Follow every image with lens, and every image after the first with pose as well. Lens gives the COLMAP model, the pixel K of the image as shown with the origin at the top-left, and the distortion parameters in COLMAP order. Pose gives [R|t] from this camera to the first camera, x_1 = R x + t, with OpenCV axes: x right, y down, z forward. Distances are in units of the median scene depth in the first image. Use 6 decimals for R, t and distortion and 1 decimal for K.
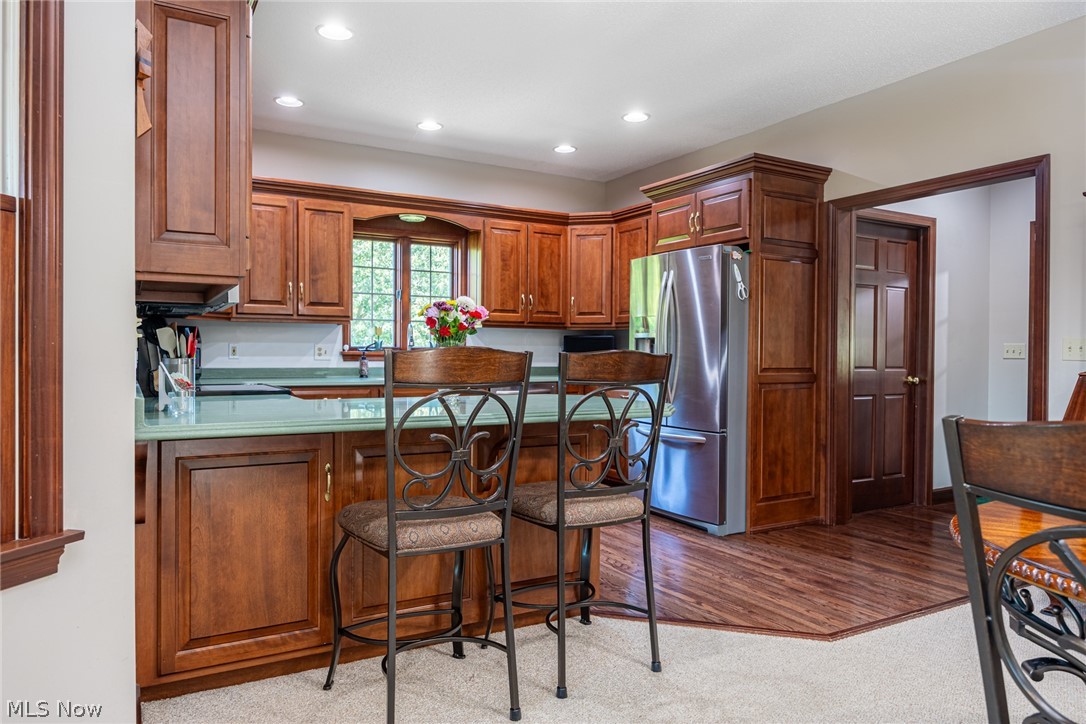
lens RADIAL K [[720.3, 0, 543.3], [0, 720.3, 357.8], [0, 0, 1]] dist [0.001169, 0.001247]
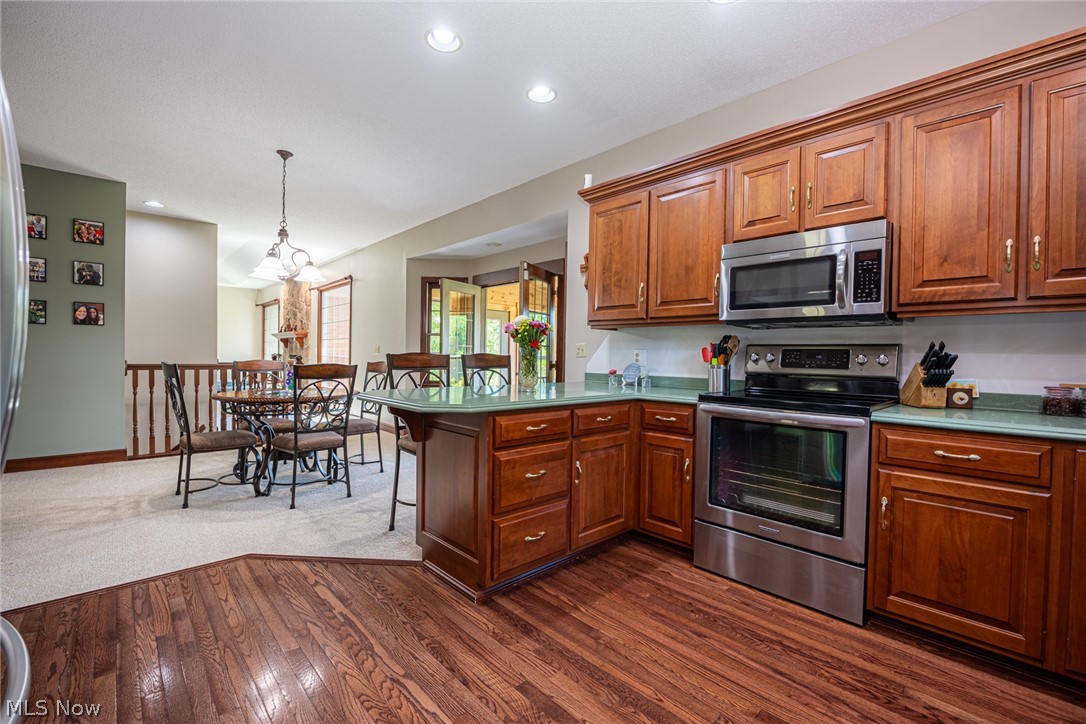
lens RADIAL K [[469.8, 0, 543.3], [0, 469.8, 361.1], [0, 0, 1]] dist [-0.019806, 0.002572]
pose [[-0.974005, -0.020450, -0.225602, 0.033692], [-0.025198, 0.999517, 0.018183, -0.009160], [0.225121, 0.023395, -0.974050, 1.220715]]
